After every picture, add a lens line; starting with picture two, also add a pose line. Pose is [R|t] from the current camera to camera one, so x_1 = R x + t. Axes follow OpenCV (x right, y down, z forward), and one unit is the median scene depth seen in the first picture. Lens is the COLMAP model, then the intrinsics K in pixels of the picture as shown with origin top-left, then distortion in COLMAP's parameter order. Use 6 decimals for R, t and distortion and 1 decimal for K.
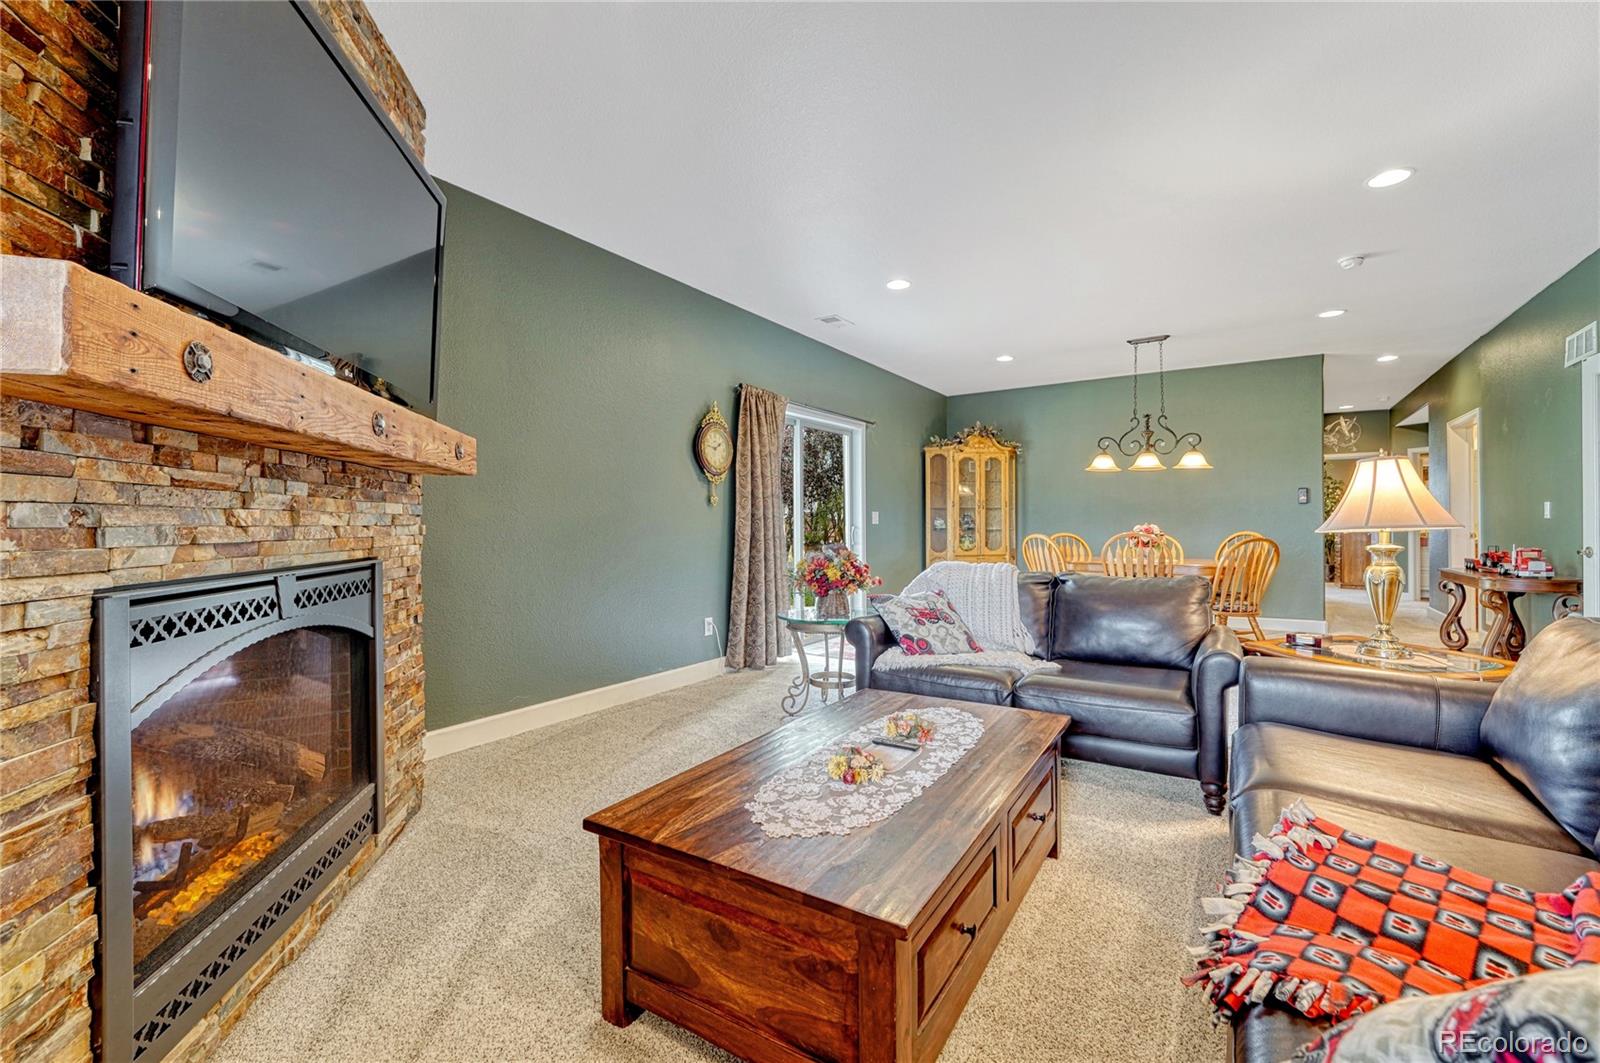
lens RADIAL K [[672.0, 0, 802.5], [0, 672.0, 528.9], [0, 0, 1]] dist [-0.004244, -0.000433]
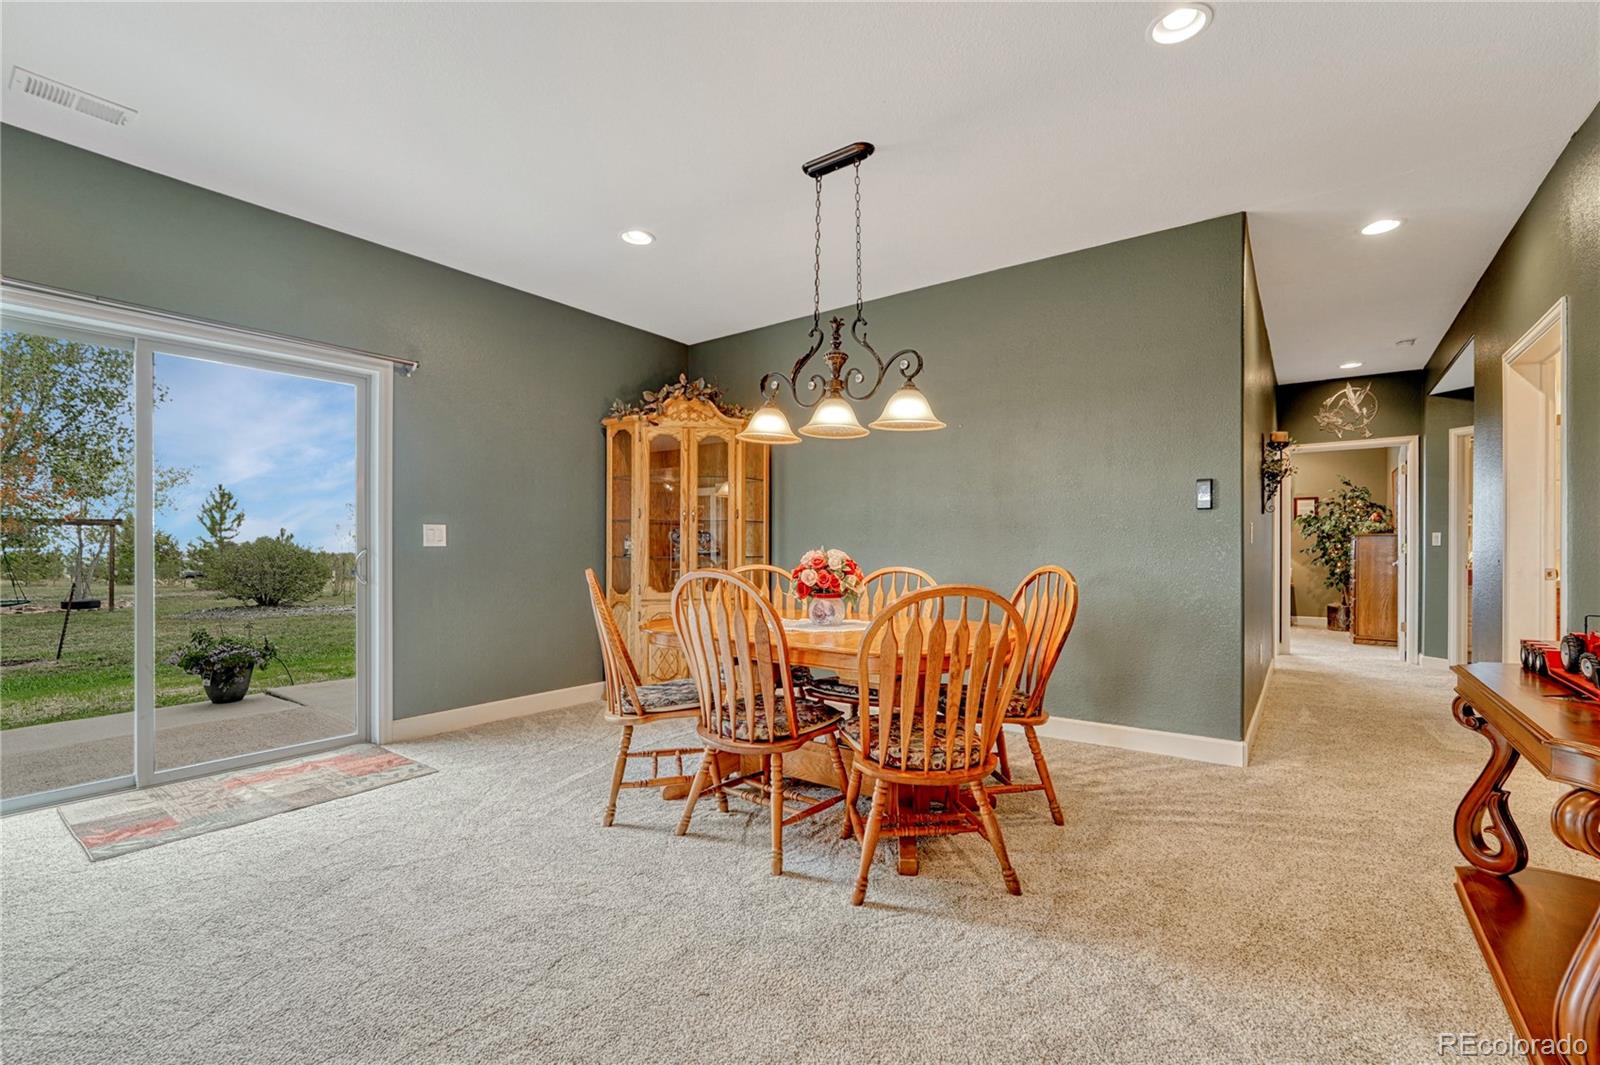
lens RADIAL K [[697.0, 0, 802.8], [0, 697.0, 553.2], [0, 0, 1]] dist [-0.004061, -0.000664]
pose [[0.998947, 0.003485, -0.045747, 0.432707], [-0.003363, 0.999991, 0.002738, -0.004001], [0.045756, -0.002582, 0.998949, 0.423546]]
